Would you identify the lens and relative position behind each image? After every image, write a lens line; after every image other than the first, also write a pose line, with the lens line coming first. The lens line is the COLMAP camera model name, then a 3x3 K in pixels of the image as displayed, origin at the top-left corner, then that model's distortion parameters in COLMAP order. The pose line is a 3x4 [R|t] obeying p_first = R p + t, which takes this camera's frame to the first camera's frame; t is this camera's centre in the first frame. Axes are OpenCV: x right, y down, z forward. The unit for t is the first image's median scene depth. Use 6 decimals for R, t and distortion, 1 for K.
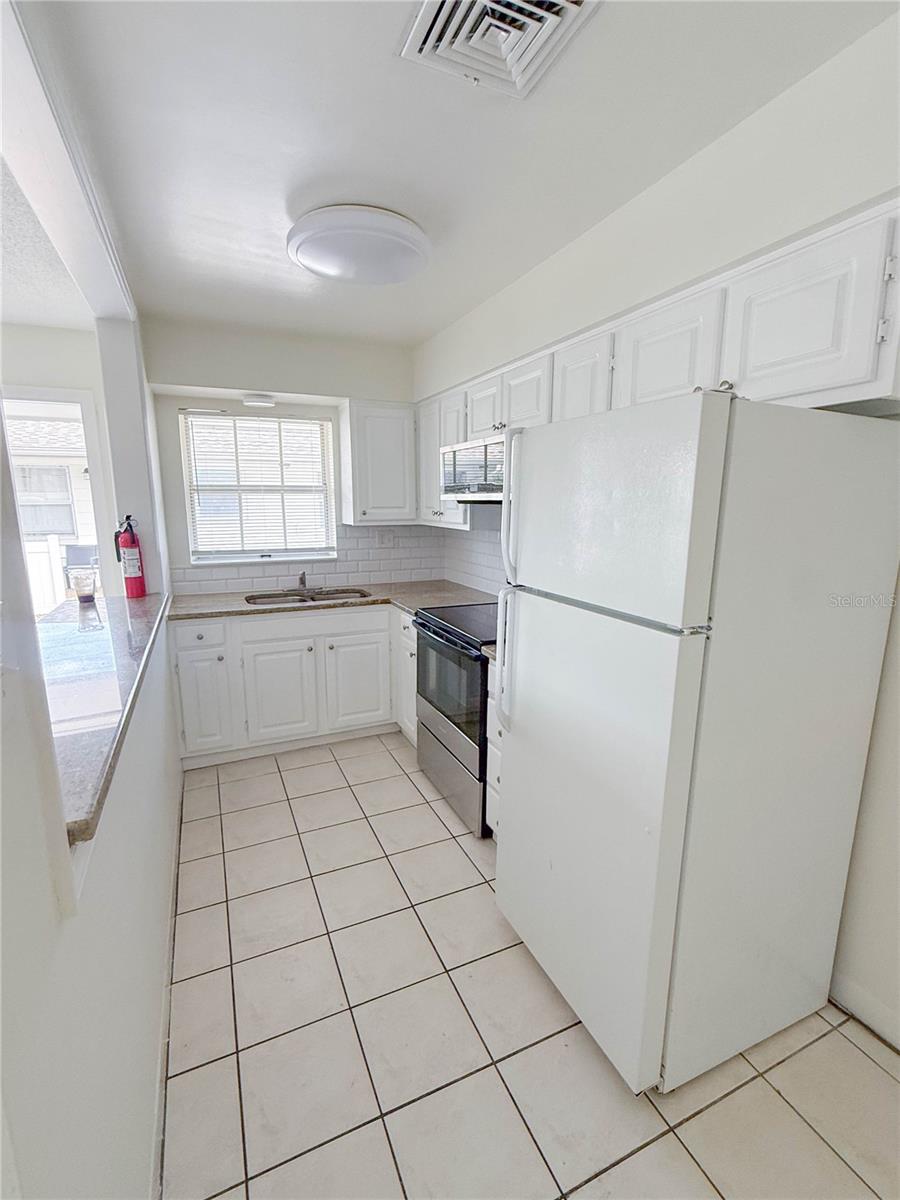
lens RADIAL K [[546.5, 0, 451.0], [0, 546.5, 603.7], [0, 0, 1]] dist [0.000608, 0.000590]
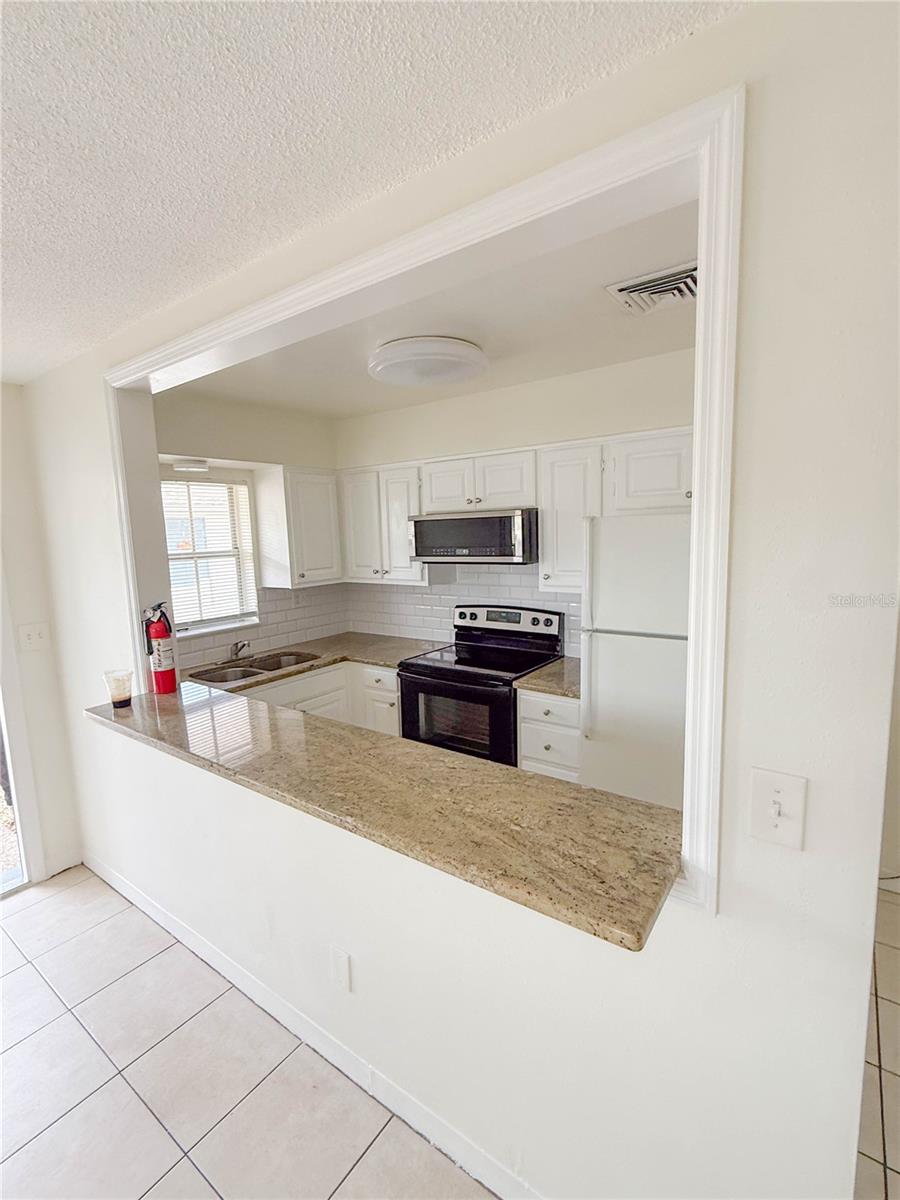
lens RADIAL K [[546.5, 0, 451.0], [0, 546.5, 603.7], [0, 0, 1]] dist [0.000608, 0.000590]
pose [[0.868820, -0.095658, 0.485800, -0.478135], [0.126898, 0.991408, -0.031731, -0.054642], [-0.478591, 0.089216, 0.873494, -0.013772]]
